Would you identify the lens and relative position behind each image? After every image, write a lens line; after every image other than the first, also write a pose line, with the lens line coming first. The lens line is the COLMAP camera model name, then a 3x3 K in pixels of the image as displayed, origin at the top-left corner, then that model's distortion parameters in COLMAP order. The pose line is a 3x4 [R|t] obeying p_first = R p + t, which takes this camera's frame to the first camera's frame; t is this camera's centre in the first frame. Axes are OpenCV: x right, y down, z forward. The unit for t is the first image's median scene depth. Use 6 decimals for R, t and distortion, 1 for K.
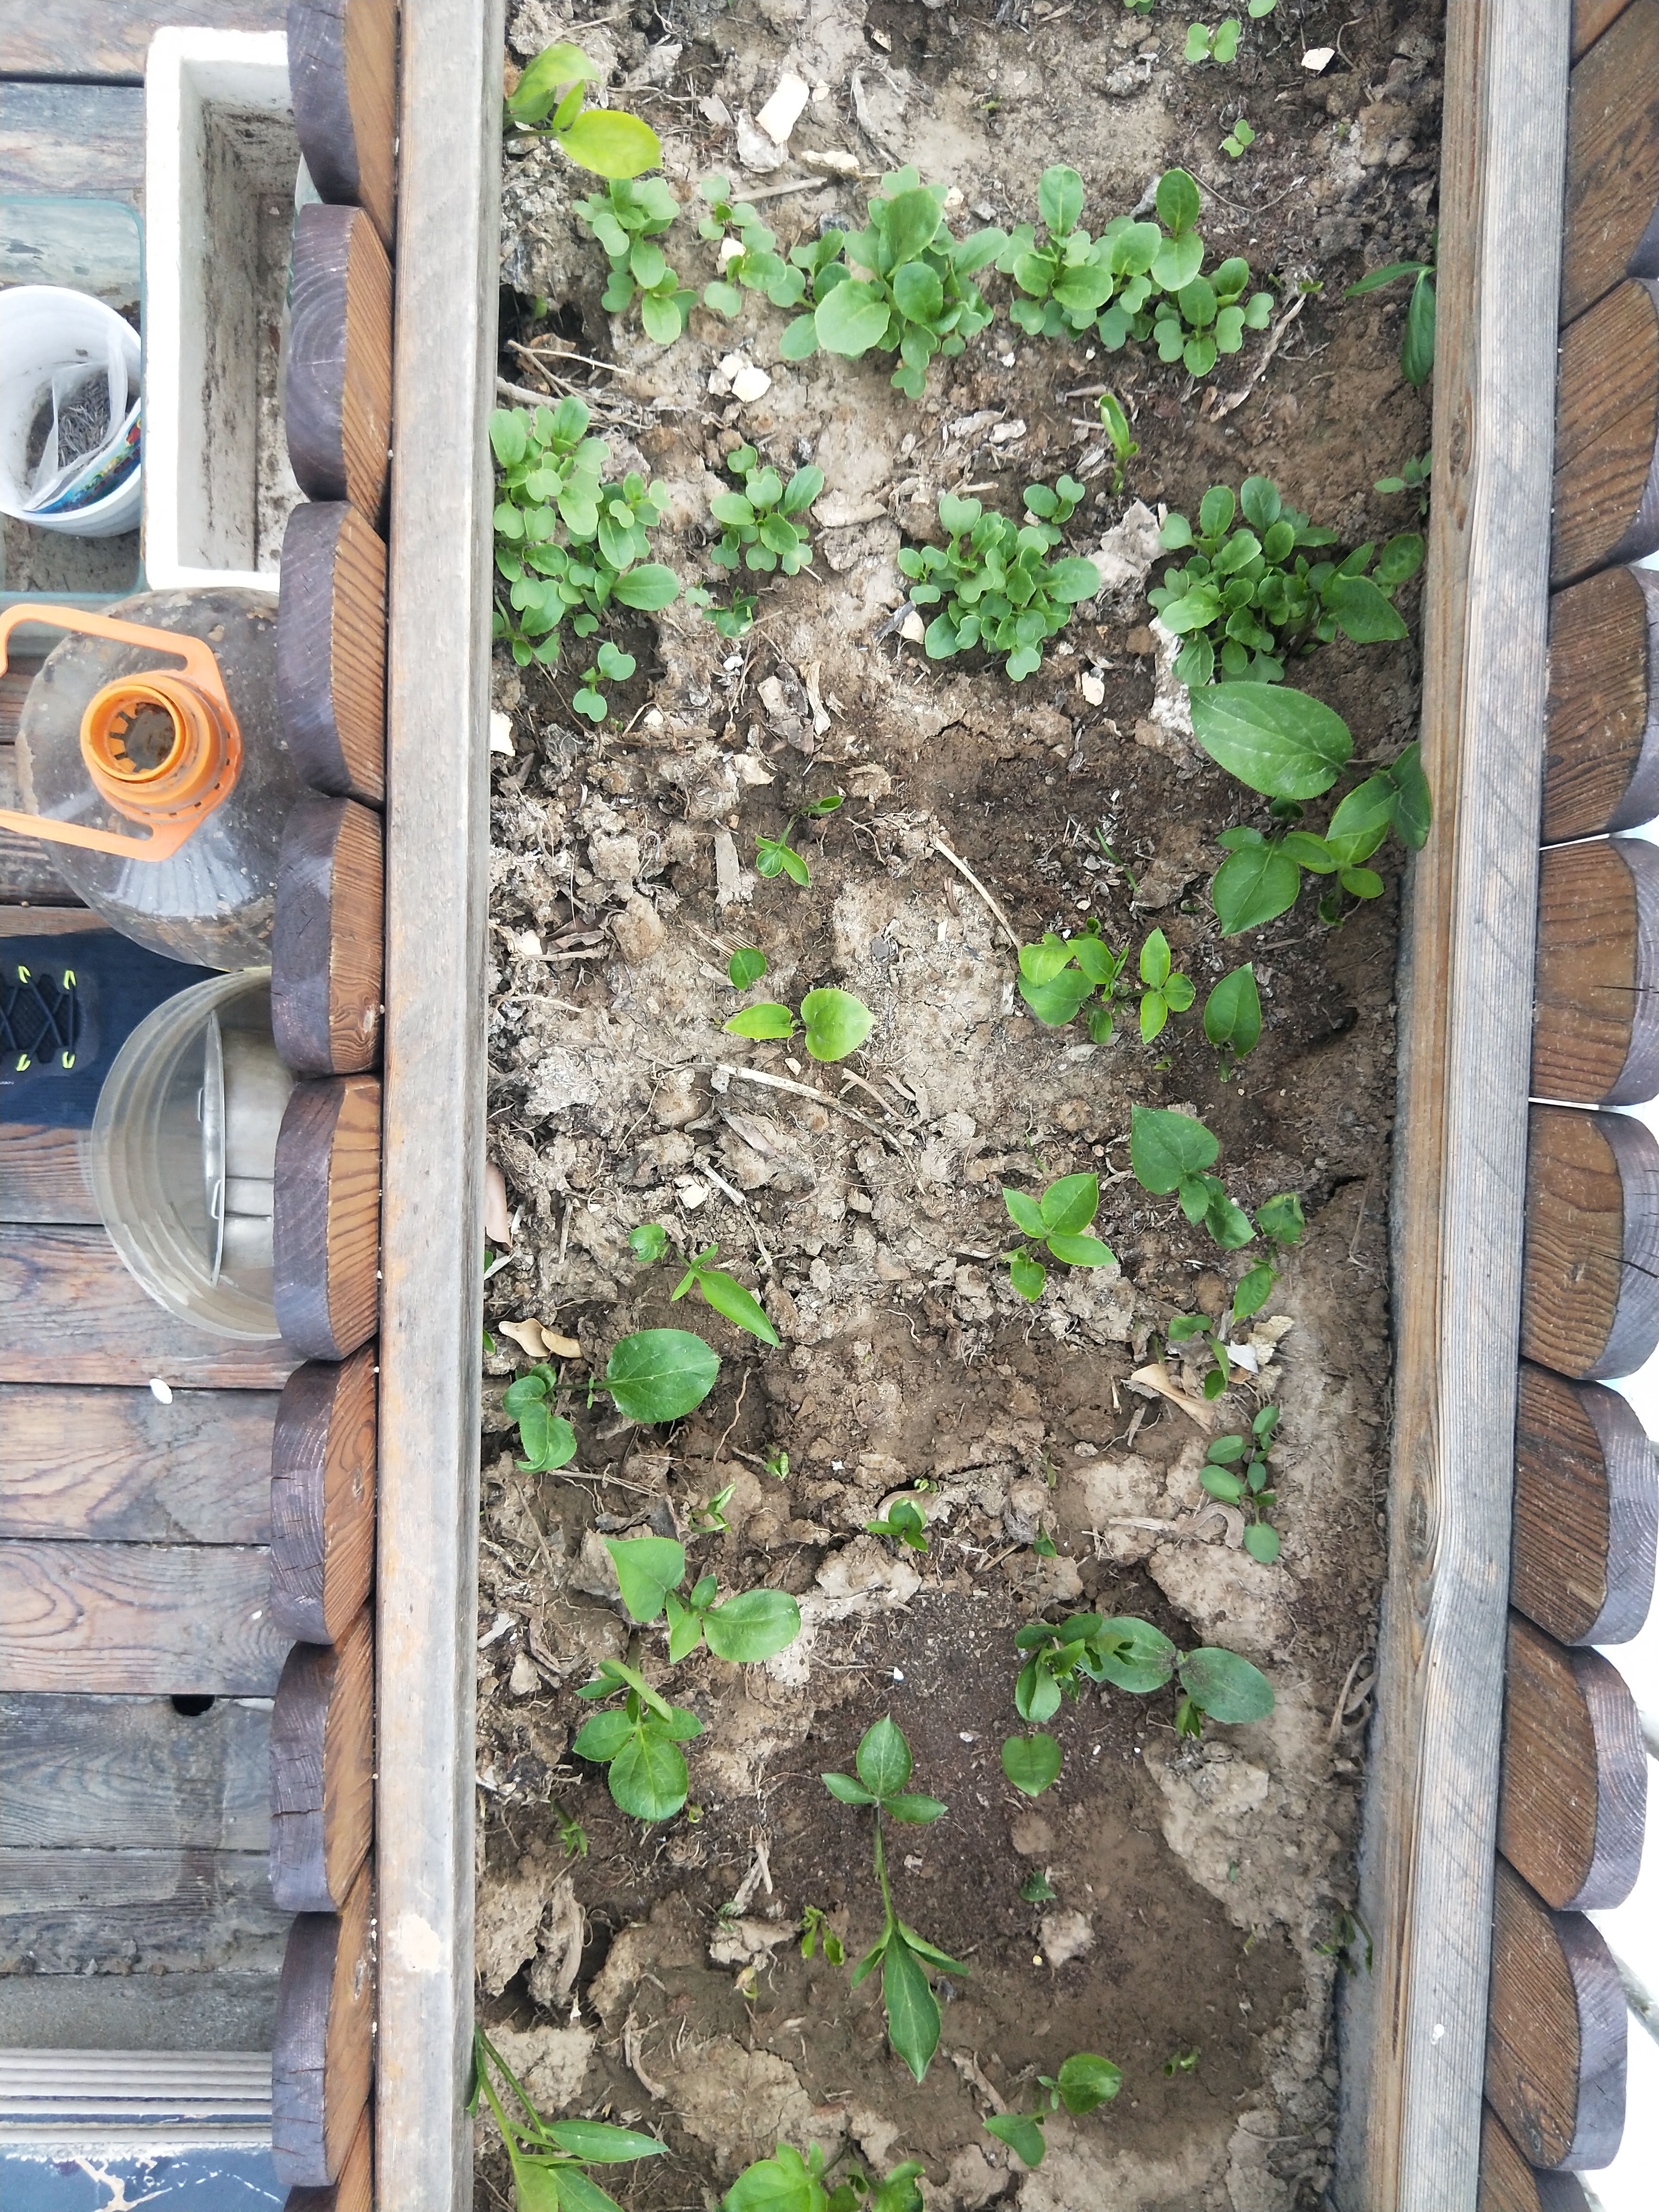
lens RADIAL K [[1612.3, 0, 835.7], [0, 1612.3, 1091.0], [0, 0, 1]] dist [0.002252, -0.007314]
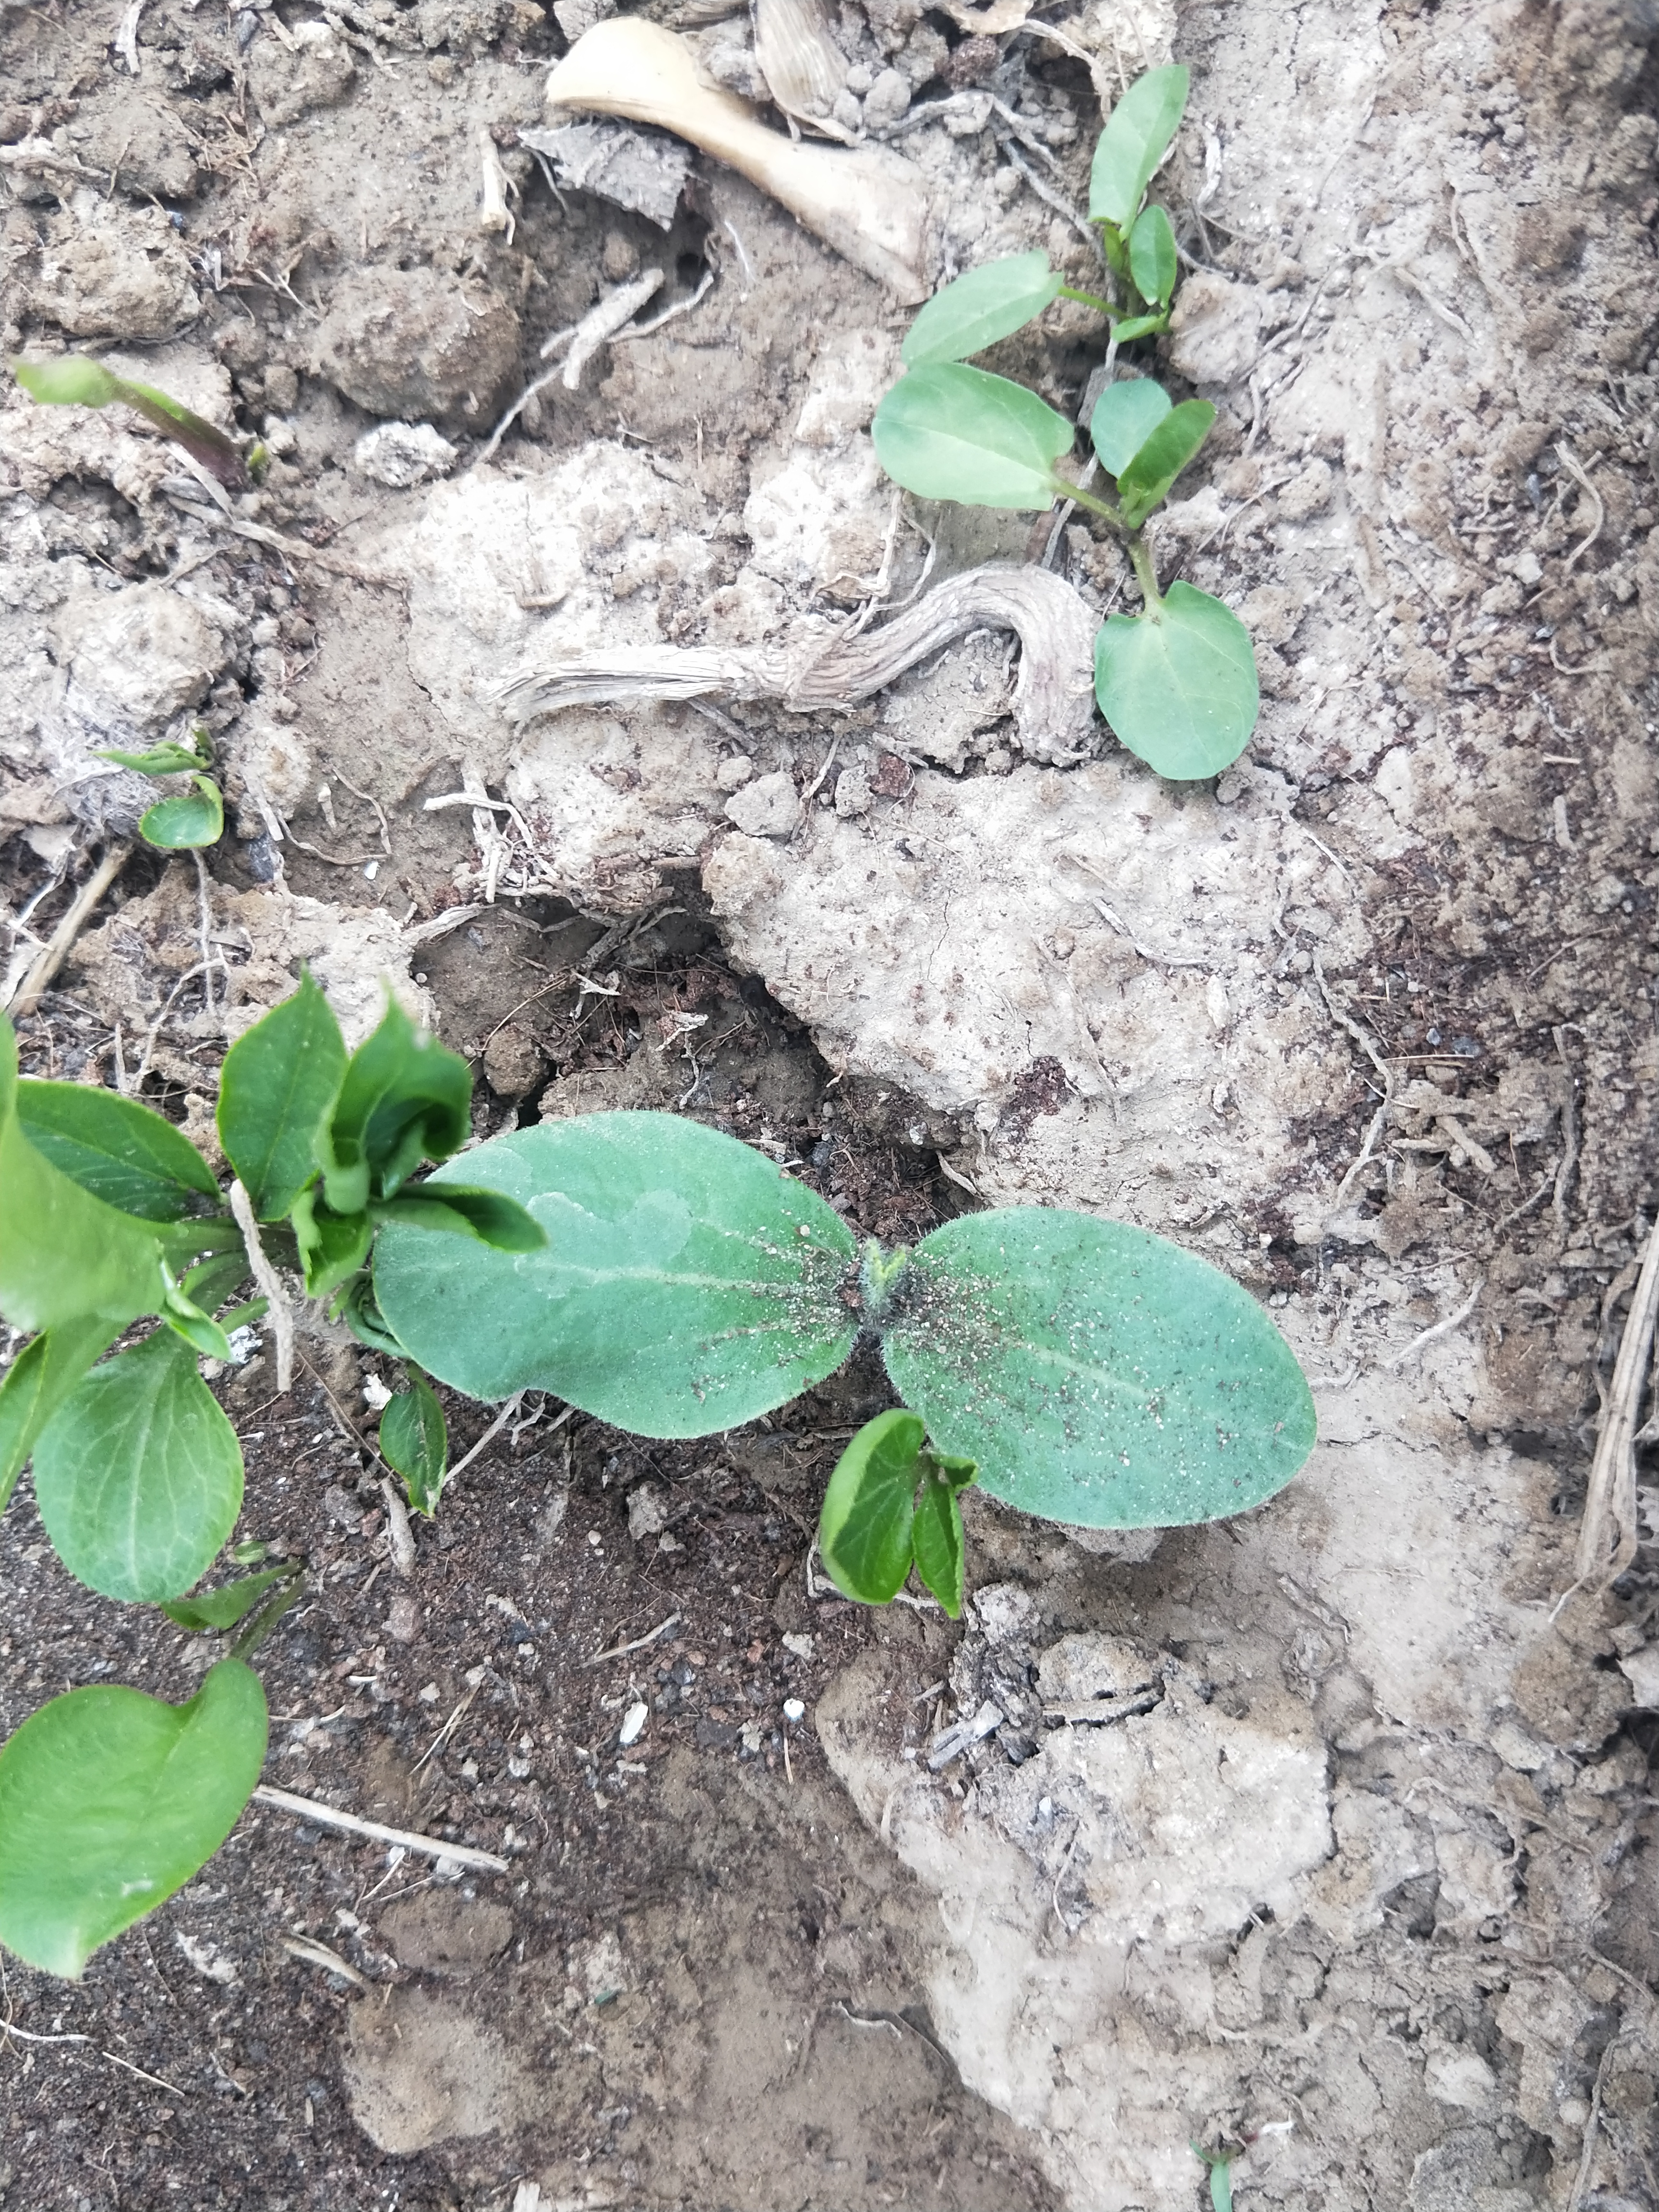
lens RADIAL K [[1612.3, 0, 820.4], [0, 1612.3, 1119.5], [0, 0, 1]] dist [0.002252, -0.007314]
pose [[0.994312, -0.102692, -0.028258, 0.213641], [0.102469, 0.994693, -0.009216, 0.330301], [0.029055, 0.006267, 0.999558, 0.771875]]
